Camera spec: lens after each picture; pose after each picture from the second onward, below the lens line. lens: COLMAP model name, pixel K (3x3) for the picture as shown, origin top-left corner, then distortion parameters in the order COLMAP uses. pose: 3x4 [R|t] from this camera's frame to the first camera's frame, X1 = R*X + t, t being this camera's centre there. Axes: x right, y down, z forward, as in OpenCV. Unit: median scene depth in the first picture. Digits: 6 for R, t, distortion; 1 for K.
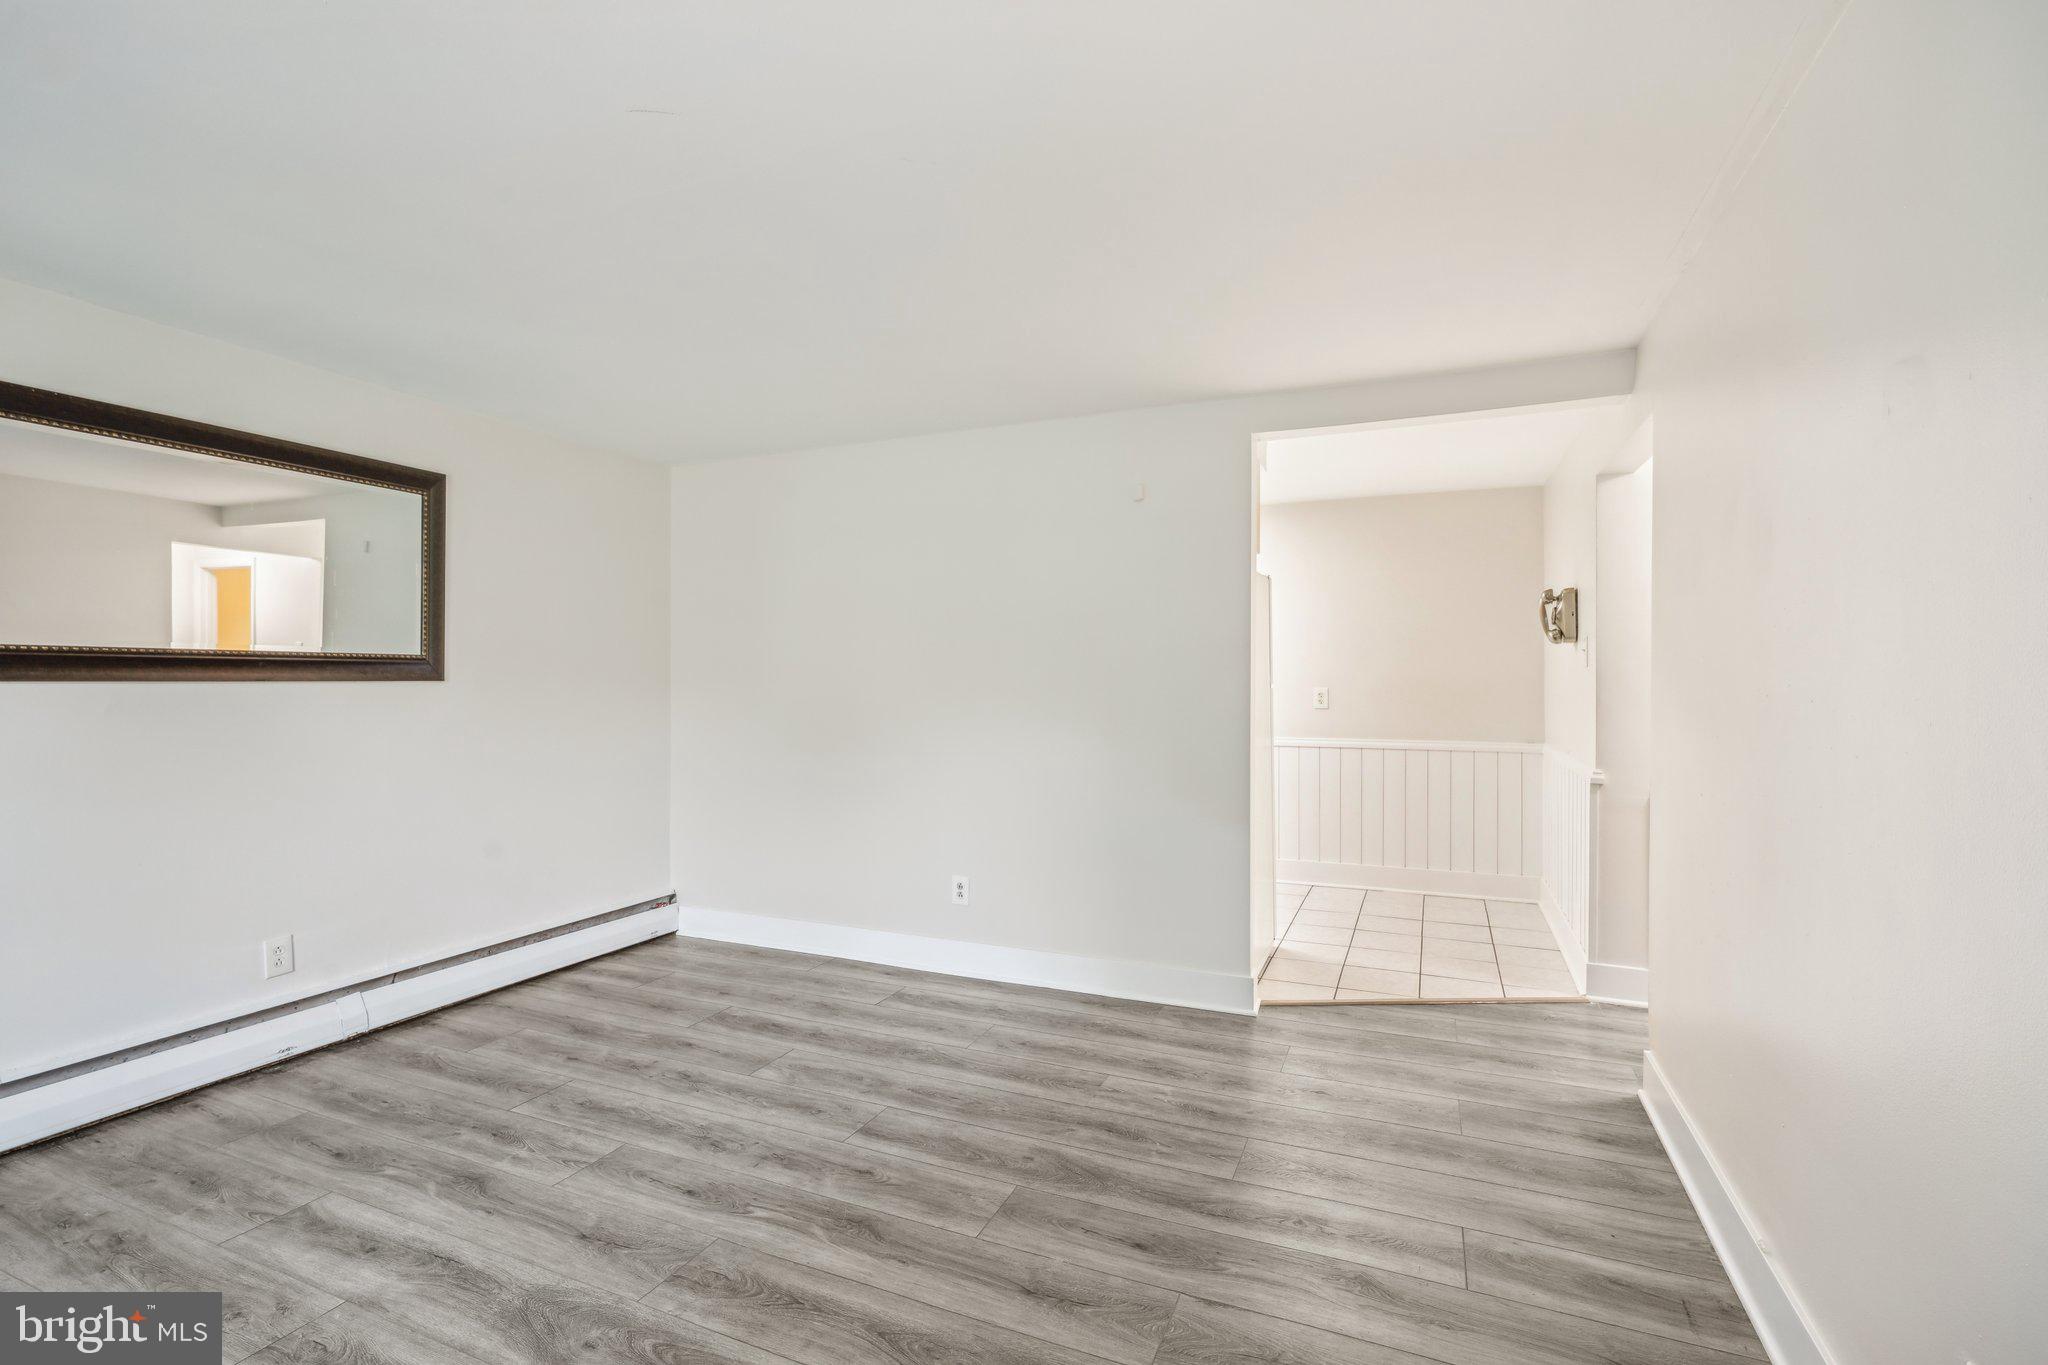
lens RADIAL K [[929.3, 0, 1015.3], [0, 929.3, 681.3], [0, 0, 1]] dist [0.001661, -0.000332]
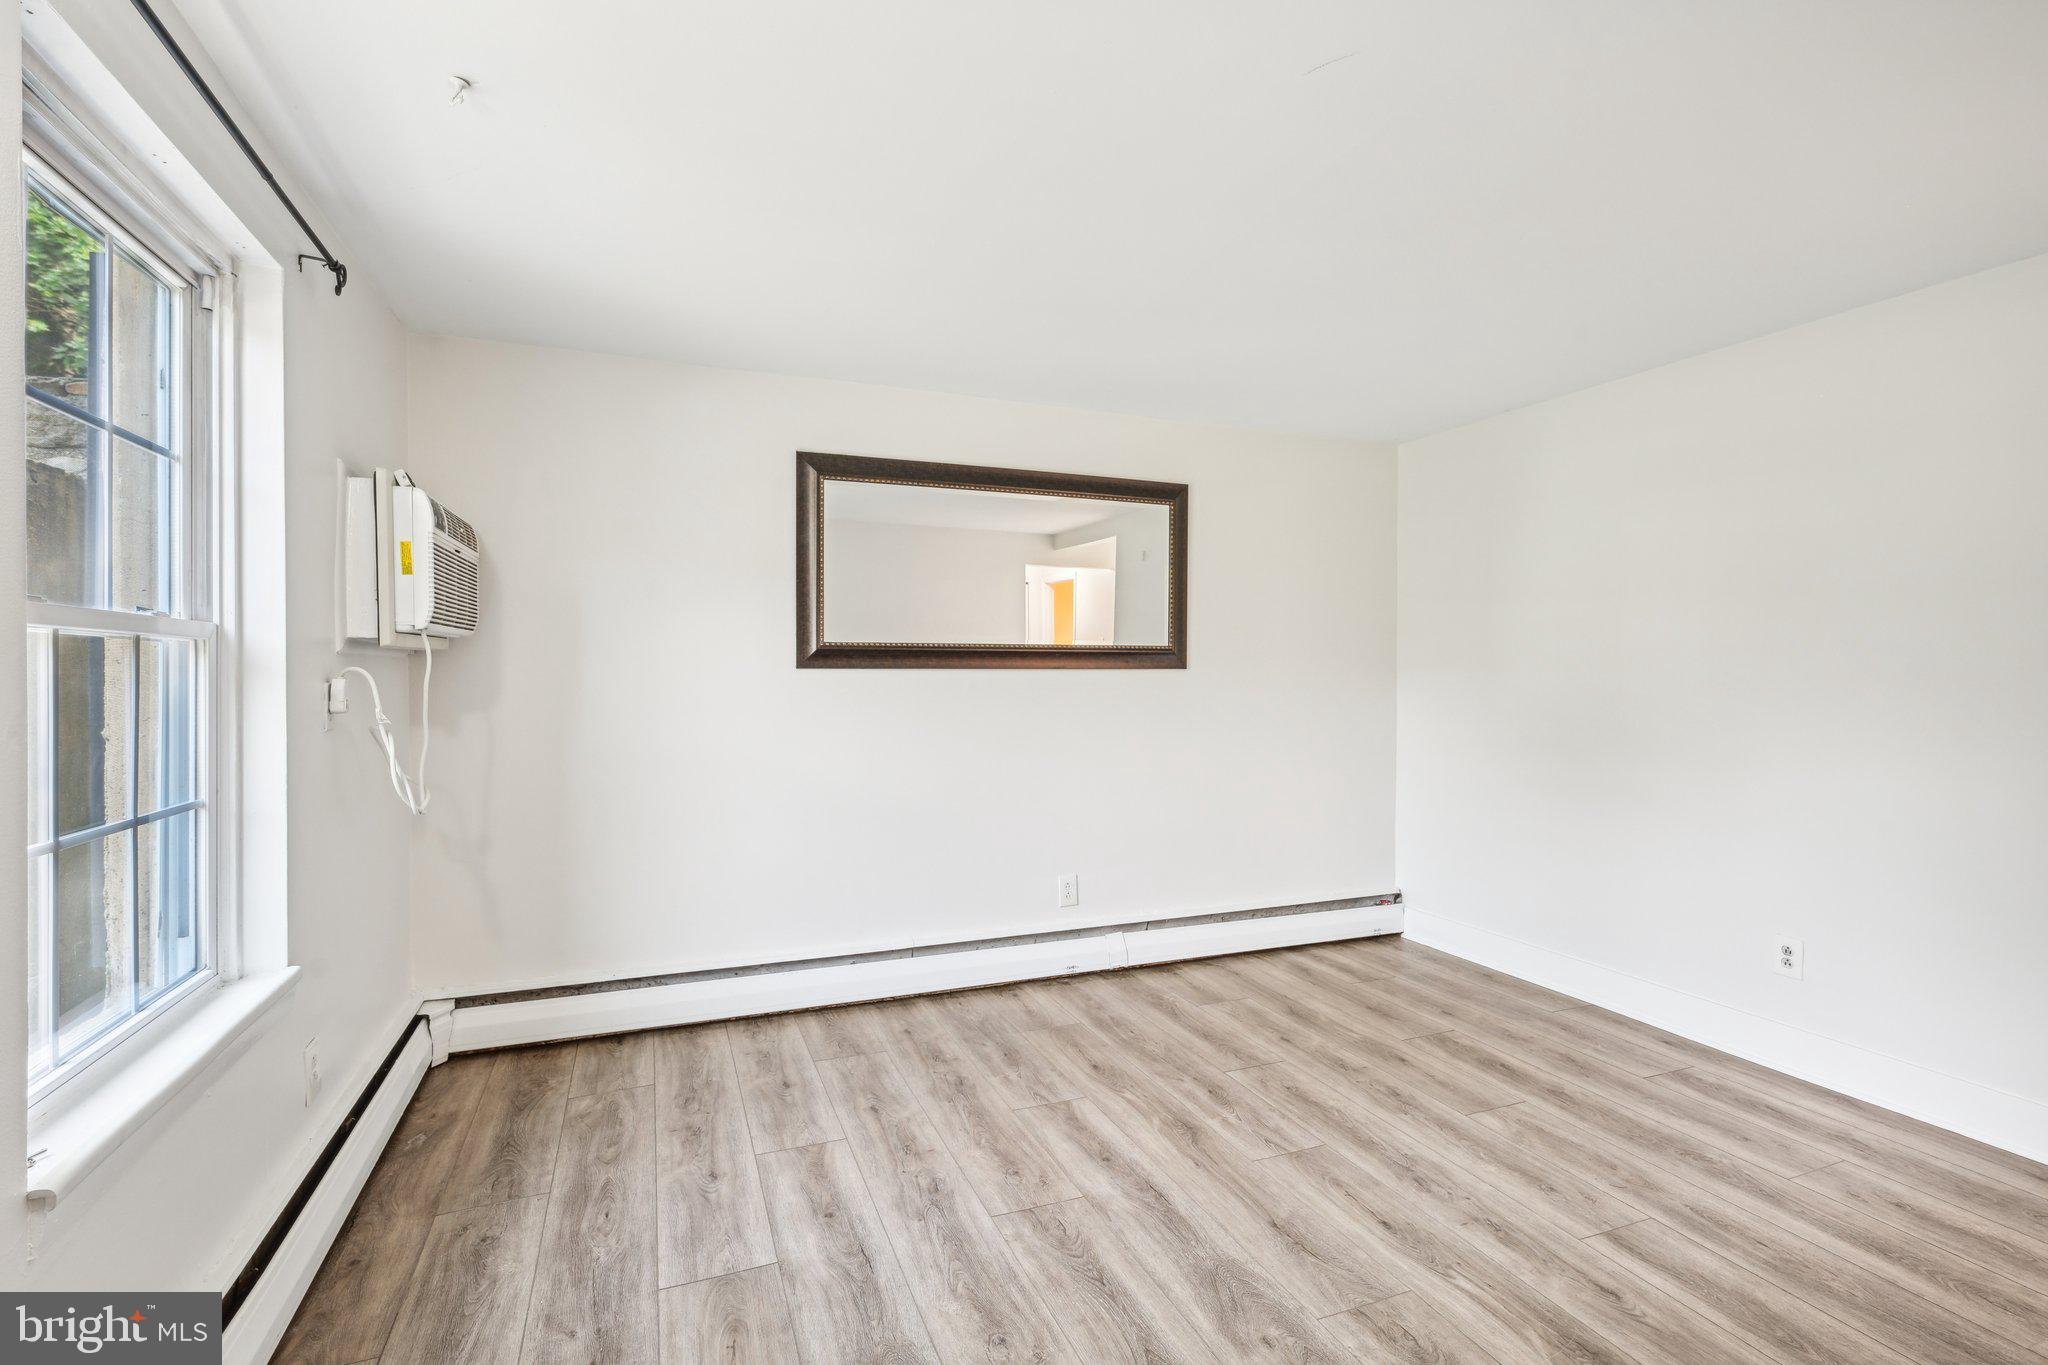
lens RADIAL K [[929.3, 0, 1007.6], [0, 929.3, 668.4], [0, 0, 1]] dist [0.001661, -0.000332]
pose [[0.712496, 0.002514, -0.701672, 0.021164], [-0.003799, 0.999993, -0.000274, -0.000394], [0.701666, 0.002861, 0.712500, 0.056567]]
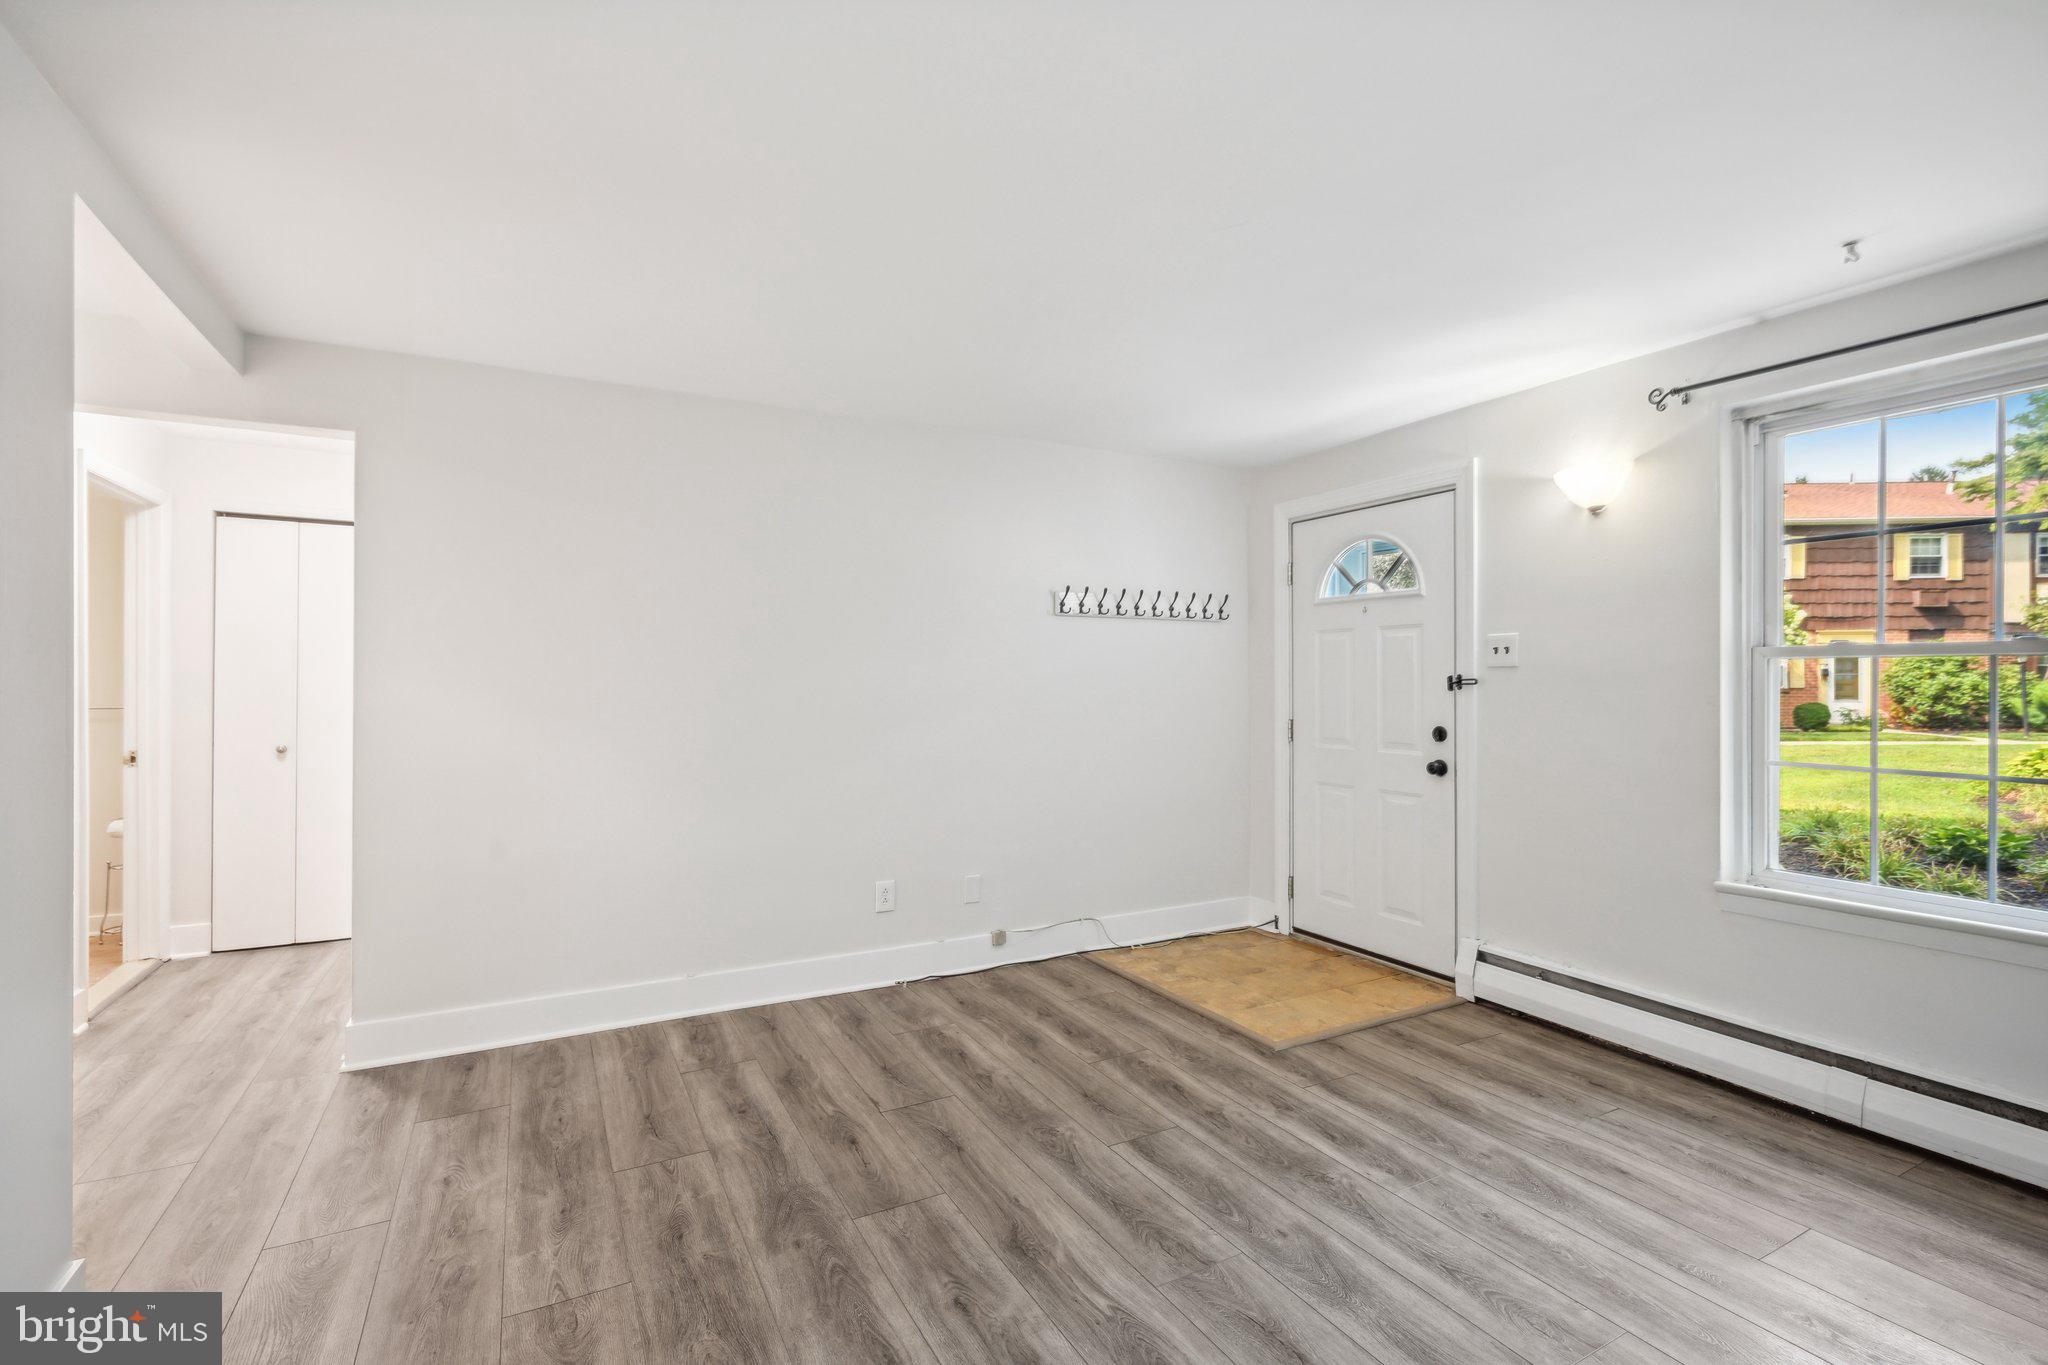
lens RADIAL K [[929.3, 0, 1033.2], [0, 929.3, 676.3], [0, 0, 1]] dist [0.001661, -0.000332]
pose [[-0.800988, 0.002375, 0.598676, -0.516853], [0.003524, 0.999994, 0.000748, -0.000579], [-0.598670, 0.002709, -0.800991, 1.207372]]
